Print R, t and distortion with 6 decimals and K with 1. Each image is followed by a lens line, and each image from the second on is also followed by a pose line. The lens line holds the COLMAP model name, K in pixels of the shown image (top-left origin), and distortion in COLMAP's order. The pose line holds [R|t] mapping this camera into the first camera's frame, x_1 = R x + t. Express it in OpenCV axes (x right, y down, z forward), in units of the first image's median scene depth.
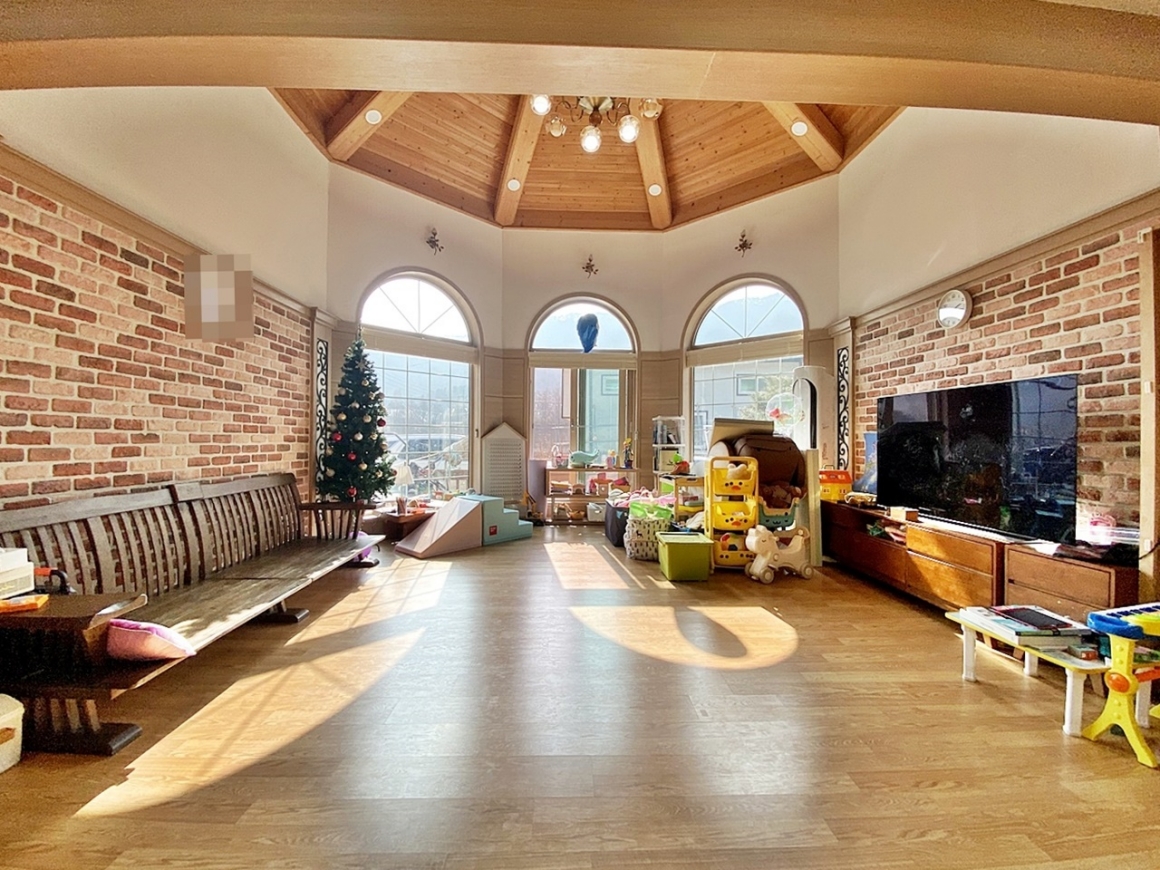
lens RADIAL K [[478.8, 0, 580.6], [0, 478.8, 434.1], [0, 0, 1]] dist [0.001071, -0.008677]
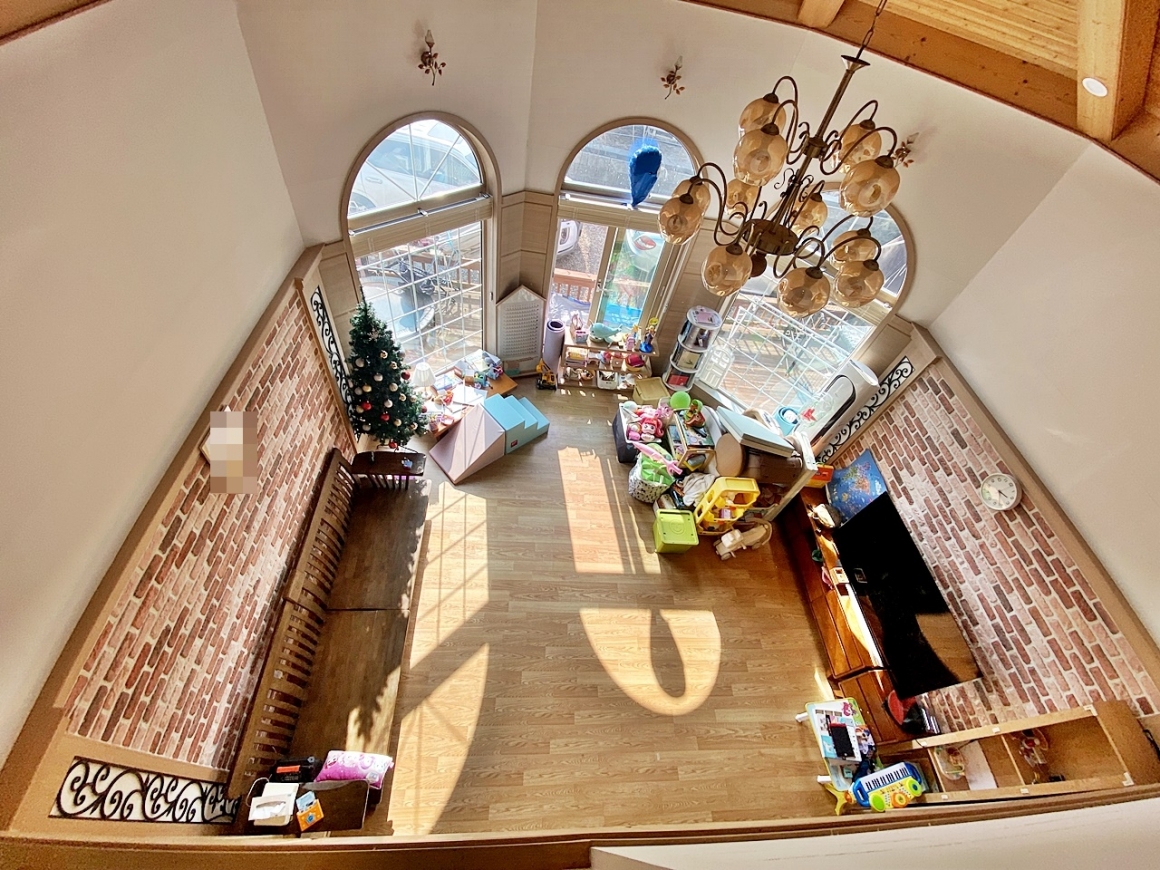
lens RADIAL K [[478.8, 0, 578.0], [0, 478.8, 426.3], [0, 0, 1]] dist [0.001071, -0.008677]
pose [[0.986262, 0.113964, 0.119577, -0.213145], [-0.164864, 0.633915, 0.755627, -0.846762], [0.010312, -0.764960, 0.643995, 0.385865]]
